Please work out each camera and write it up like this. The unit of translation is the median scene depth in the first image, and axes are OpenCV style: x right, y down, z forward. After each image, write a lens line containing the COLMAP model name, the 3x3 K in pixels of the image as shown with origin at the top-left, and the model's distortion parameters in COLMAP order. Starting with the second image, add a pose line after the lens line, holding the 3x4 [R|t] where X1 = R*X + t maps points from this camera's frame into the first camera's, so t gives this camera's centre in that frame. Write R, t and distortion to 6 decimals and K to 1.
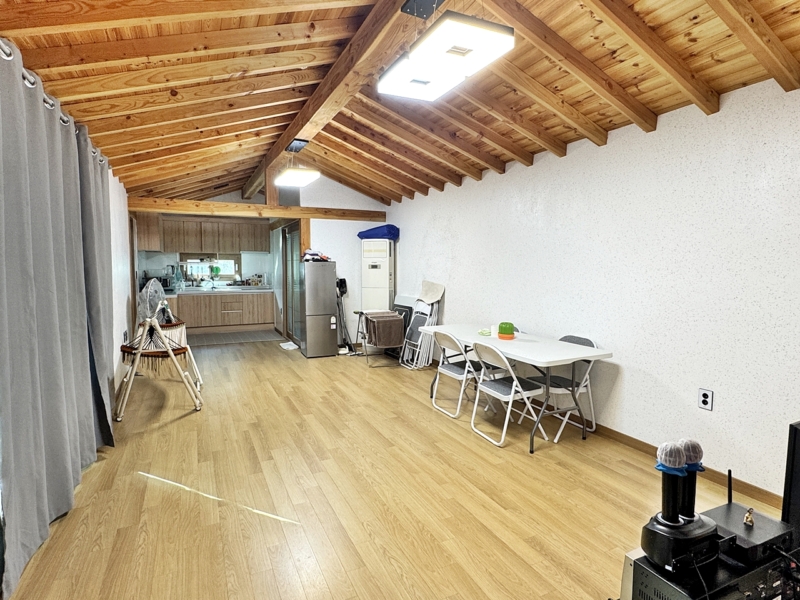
lens RADIAL K [[431.5, 0, 399.1], [0, 431.5, 298.6], [0, 0, 1]] dist [0.002702, 0.001437]
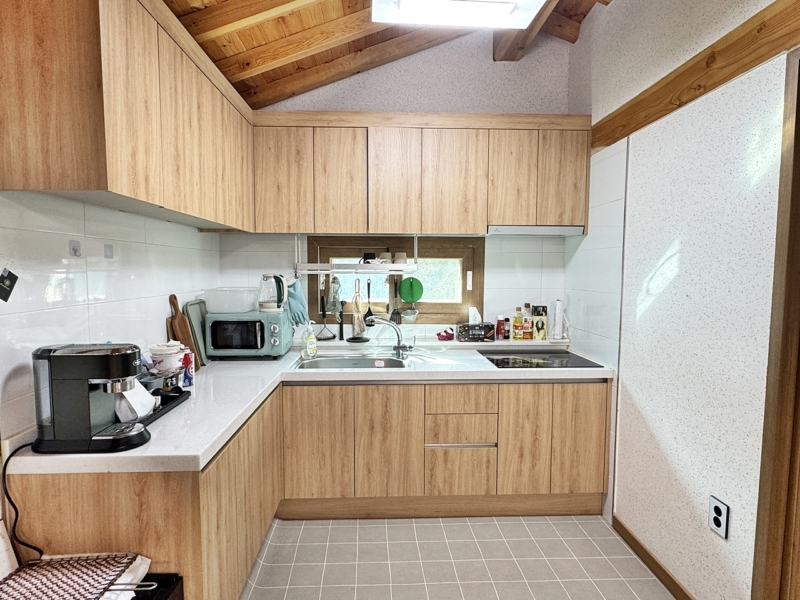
lens RADIAL K [[431.5, 0, 398.6], [0, 431.5, 302.9], [0, 0, 1]] dist [0.002702, 0.001437]
pose [[0.922109, 0.023479, -0.386217, -0.312656], [-0.034120, 0.999203, -0.020720, -0.049688], [0.385423, 0.032283, 0.922175, 0.715112]]
